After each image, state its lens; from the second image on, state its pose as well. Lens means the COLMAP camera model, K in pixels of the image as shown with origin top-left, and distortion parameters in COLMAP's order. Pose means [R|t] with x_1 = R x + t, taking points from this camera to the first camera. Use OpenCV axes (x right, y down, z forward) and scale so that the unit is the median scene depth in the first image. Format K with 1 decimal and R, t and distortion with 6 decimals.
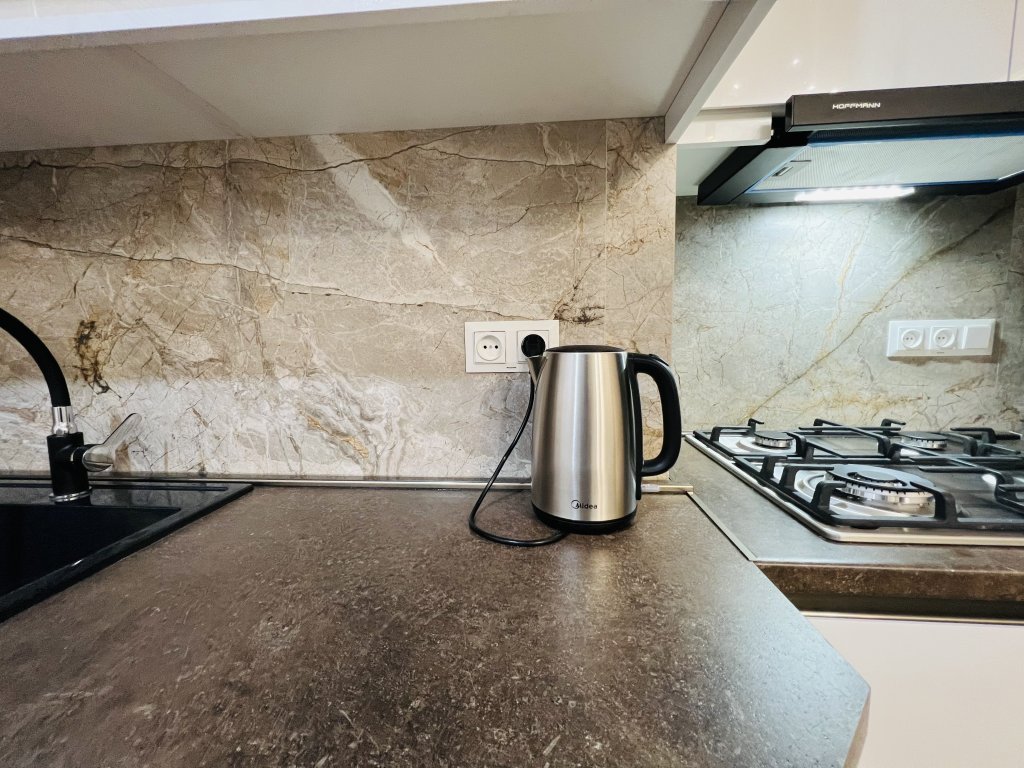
lens RADIAL K [[402.7, 0, 510.1], [0, 402.7, 378.4], [0, 0, 1]] dist [-0.004051, 0.001504]
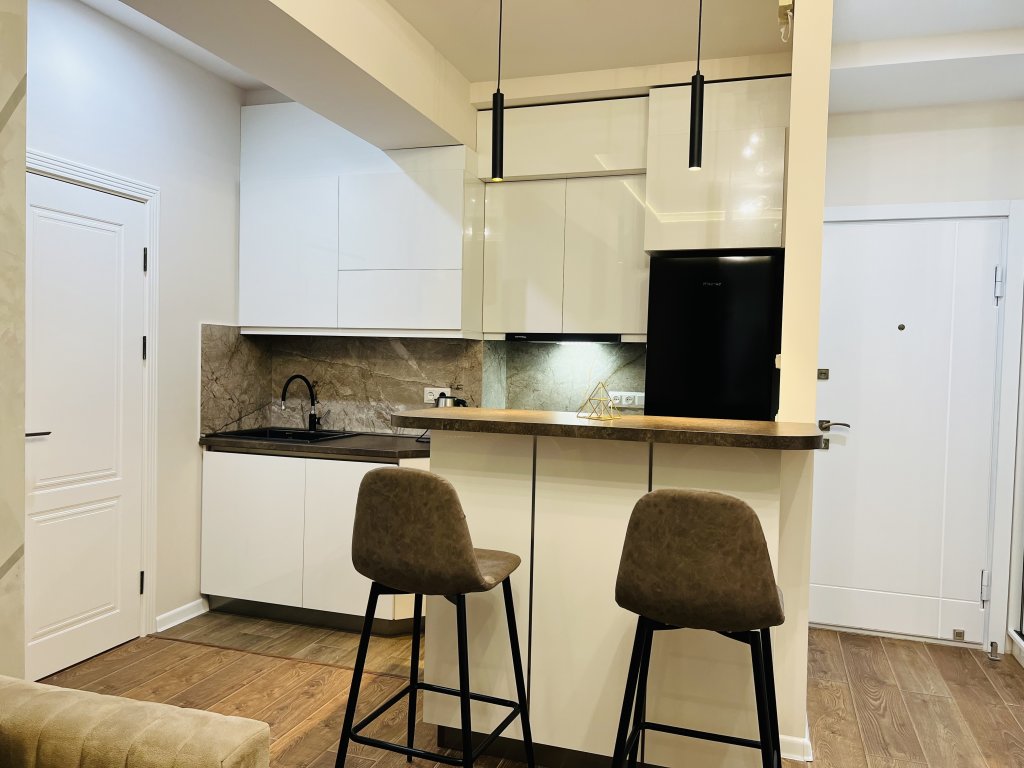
lens RADIAL K [[766.4, 0, 522.9], [0, 766.4, 385.6], [0, 0, 1]] dist [0.049828, -0.065706]
pose [[0.971691, 0.046098, -0.231714, 2.042279], [-0.061780, 0.996231, -0.060881, 0.170655], [0.228035, 0.073472, 0.970877, -4.719460]]
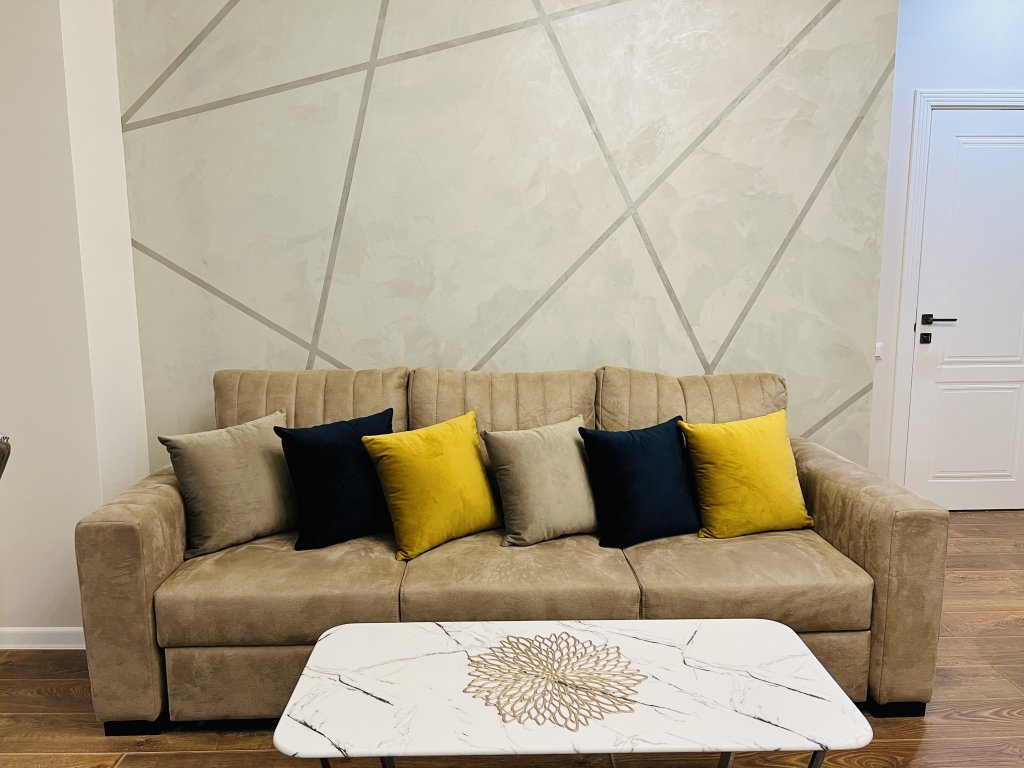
lens RADIAL K [[766.4, 0, 508.6], [0, 766.4, 383.4], [0, 0, 1]] dist [0.049828, -0.065706]
pose [[0.088435, 0.157258, -0.983590, 3.651752], [-0.092746, 0.984469, 0.149060, 0.254315], [0.991755, 0.078042, 0.101647, -4.748031]]
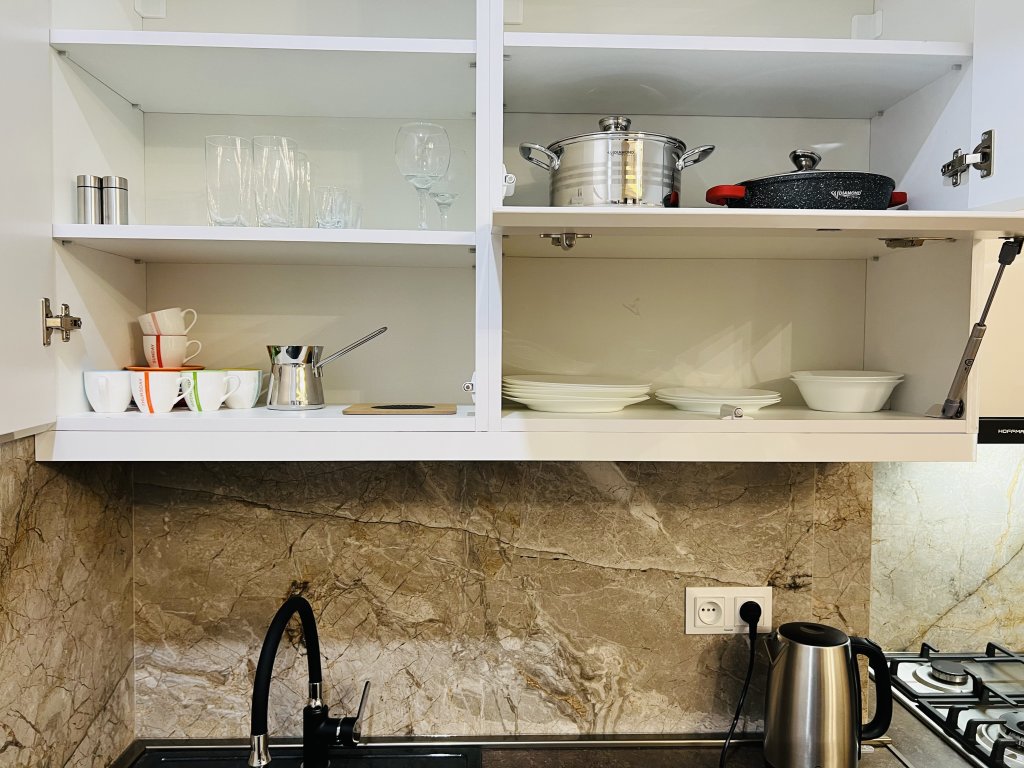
lens RADIAL K [[766.4, 0, 510.6], [0, 766.4, 380.1], [0, 0, 1]] dist [0.049828, -0.065706]
pose [[0.993662, 0.016638, 0.111174, -0.781206], [-0.009662, 0.997967, -0.063001, -0.533997], [-0.111996, 0.061527, 0.991802, -0.982524]]
